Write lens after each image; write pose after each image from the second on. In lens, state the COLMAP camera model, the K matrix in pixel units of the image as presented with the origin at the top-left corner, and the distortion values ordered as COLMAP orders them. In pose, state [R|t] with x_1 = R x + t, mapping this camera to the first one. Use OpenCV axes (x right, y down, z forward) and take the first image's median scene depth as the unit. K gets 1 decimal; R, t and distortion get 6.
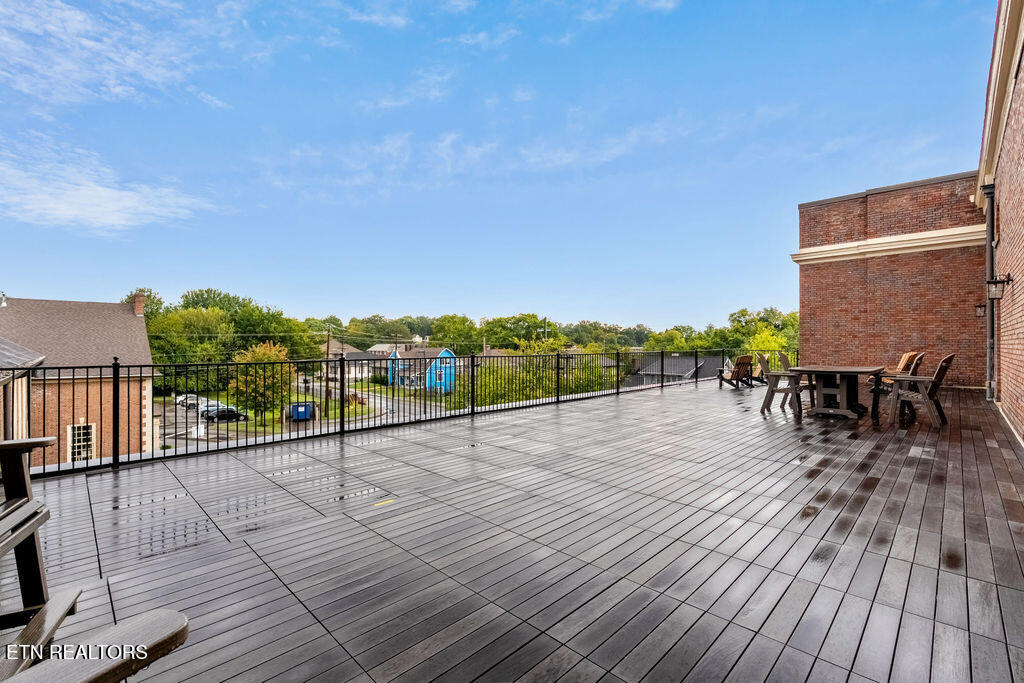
lens RADIAL K [[445.4, 0, 512.0], [0, 445.4, 341.5], [0, 0, 1]] dist [-0.001729, 0.000082]
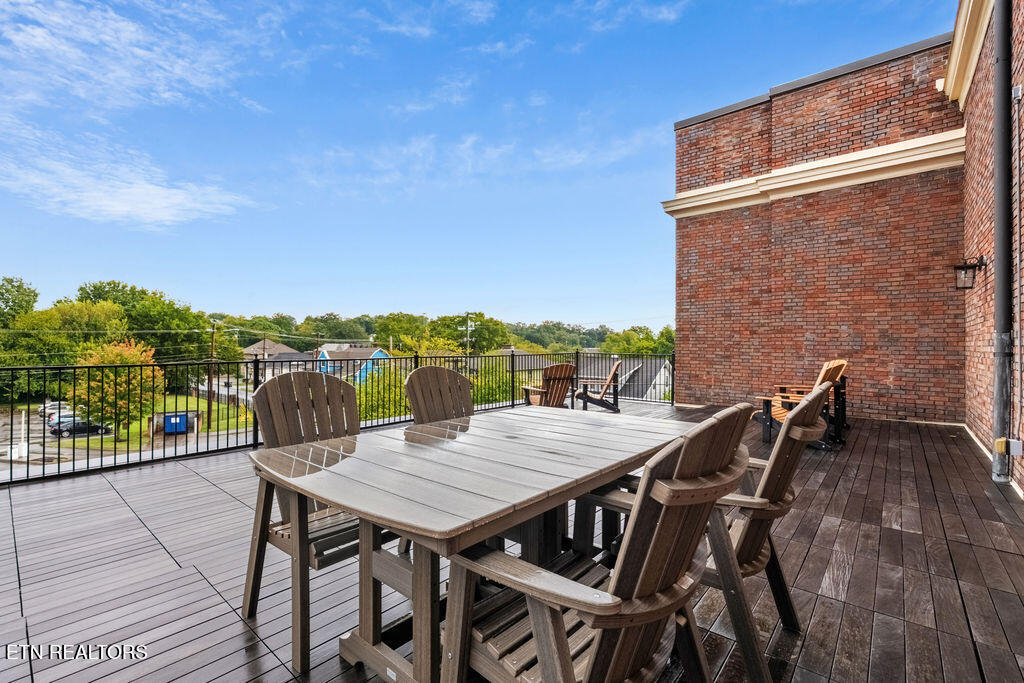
lens RADIAL K [[454.2, 0, 508.9], [0, 454.2, 339.3], [0, 0, 1]] dist [0.003429, 0.000193]
pose [[0.998573, 0.005138, 0.053157, 0.131100], [-0.004810, 0.999969, -0.006302, 0.001258], [-0.053187, 0.006037, 0.998566, 0.129154]]
